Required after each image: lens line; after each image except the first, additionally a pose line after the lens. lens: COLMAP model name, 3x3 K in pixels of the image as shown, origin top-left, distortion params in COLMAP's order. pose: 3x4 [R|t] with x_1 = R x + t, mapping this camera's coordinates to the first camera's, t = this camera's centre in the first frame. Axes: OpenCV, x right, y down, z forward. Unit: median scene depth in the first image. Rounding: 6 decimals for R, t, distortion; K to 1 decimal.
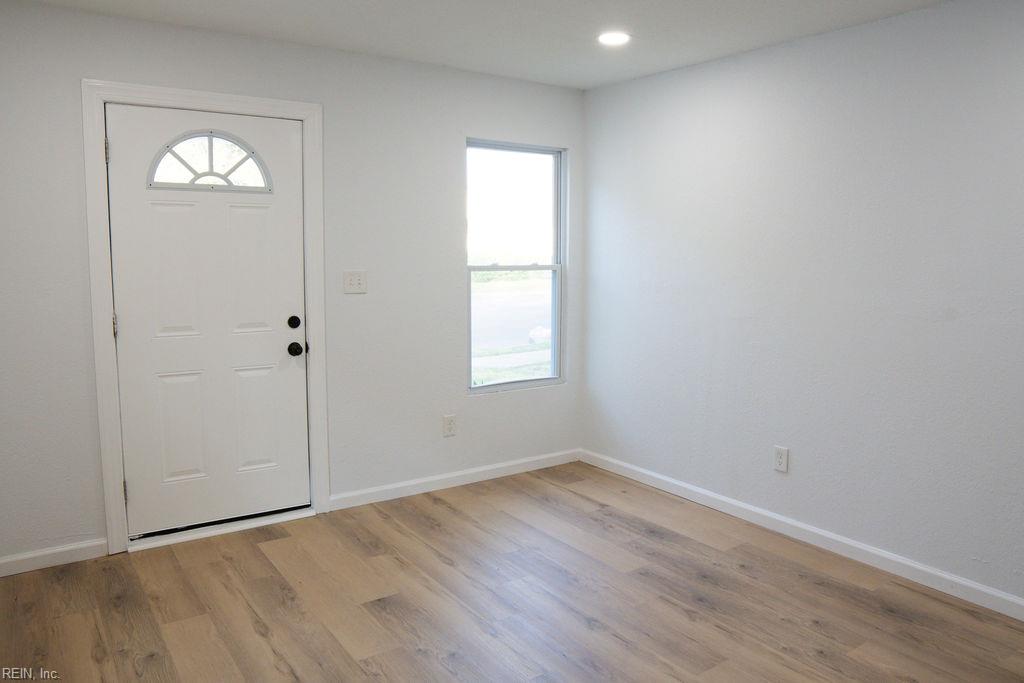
lens RADIAL K [[748.2, 0, 511.2], [0, 748.2, 339.2], [0, 0, 1]] dist [-0.107239, 0.070546]
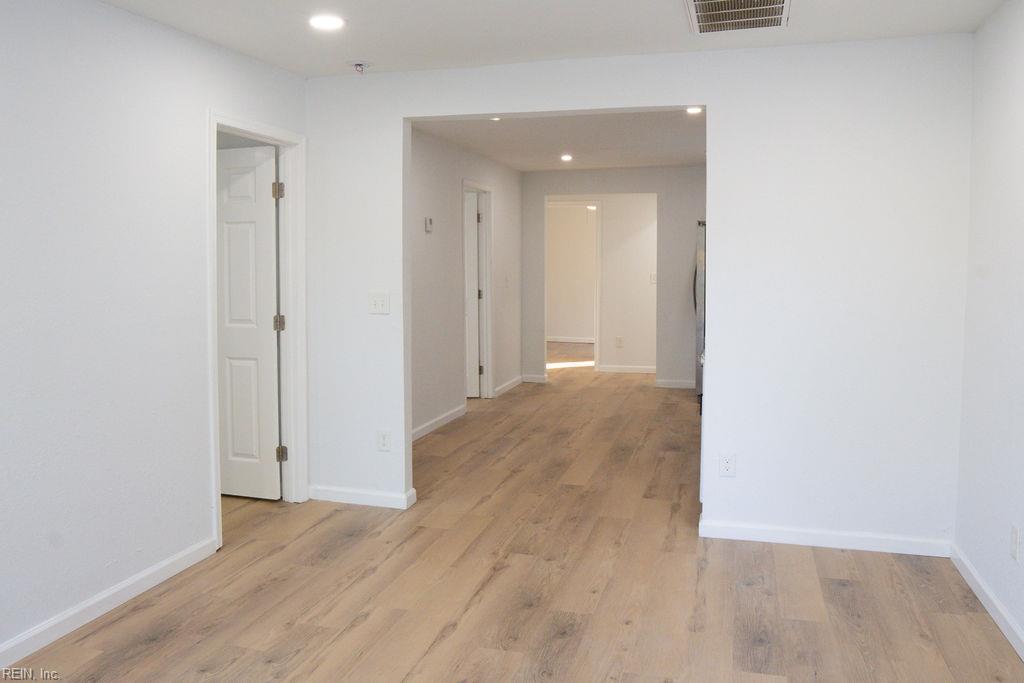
lens RADIAL K [[821.6, 0, 508.2], [0, 821.6, 300.6], [0, 0, 1]] dist [-0.056325, 0.003105]
pose [[-0.631555, -0.044640, 0.774045, -0.442626], [0.098906, 0.985546, 0.137536, -0.120371], [-0.768997, 0.163419, -0.618012, 1.011705]]
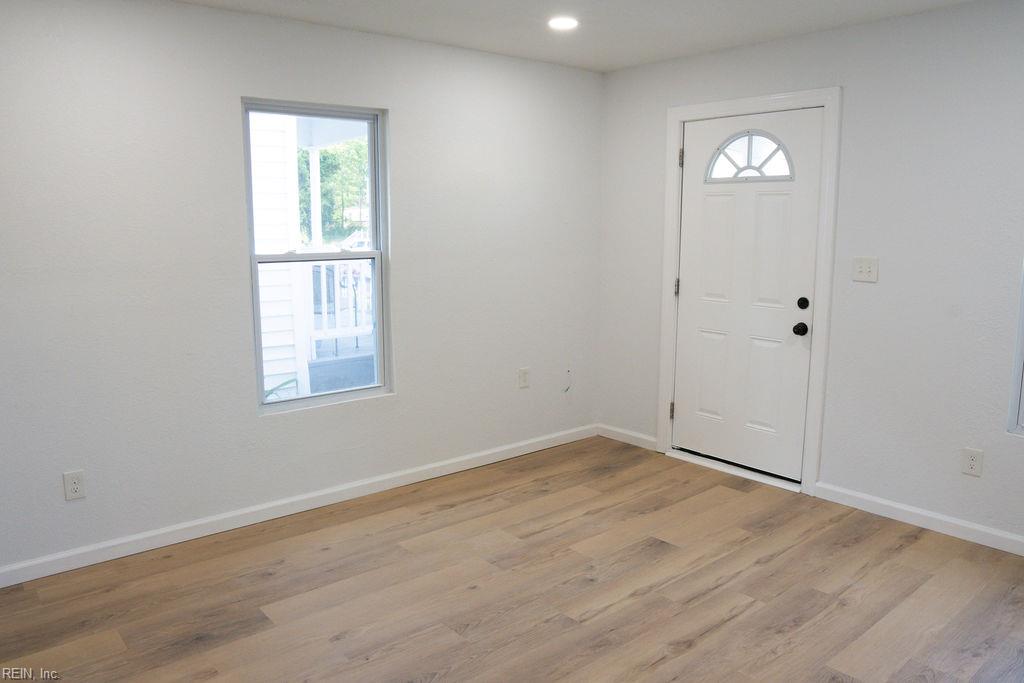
lens RADIAL K [[742.8, 0, 513.1], [0, 742.8, 339.8], [0, 0, 1]] dist [-0.106697, 0.073429]
pose [[0.089359, 0.144832, -0.985413, 0.757148], [-0.127155, 0.982934, 0.132937, -0.062668], [0.987849, 0.113421, 0.106250, 0.538968]]
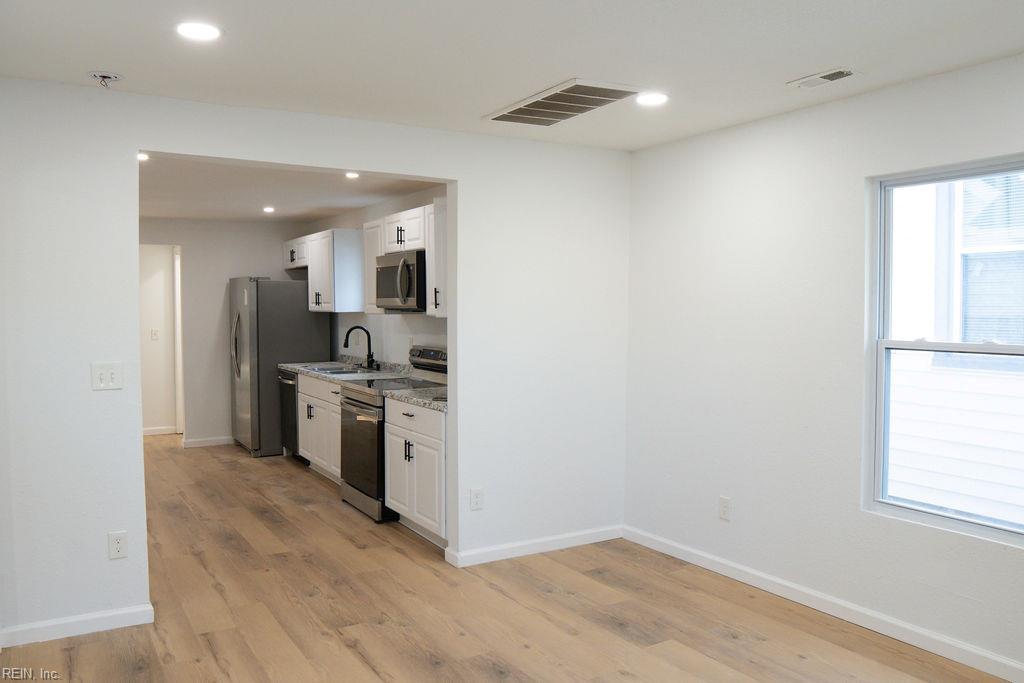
lens RADIAL K [[790.2, 0, 516.5], [0, 790.2, 343.2], [0, 0, 1]] dist [-0.118928, 0.096111]
pose [[-0.998623, -0.008083, 0.051832, 0.126995], [0.001146, 0.984461, 0.175600, -0.170794], [-0.052446, 0.175417, -0.983096, 1.294718]]
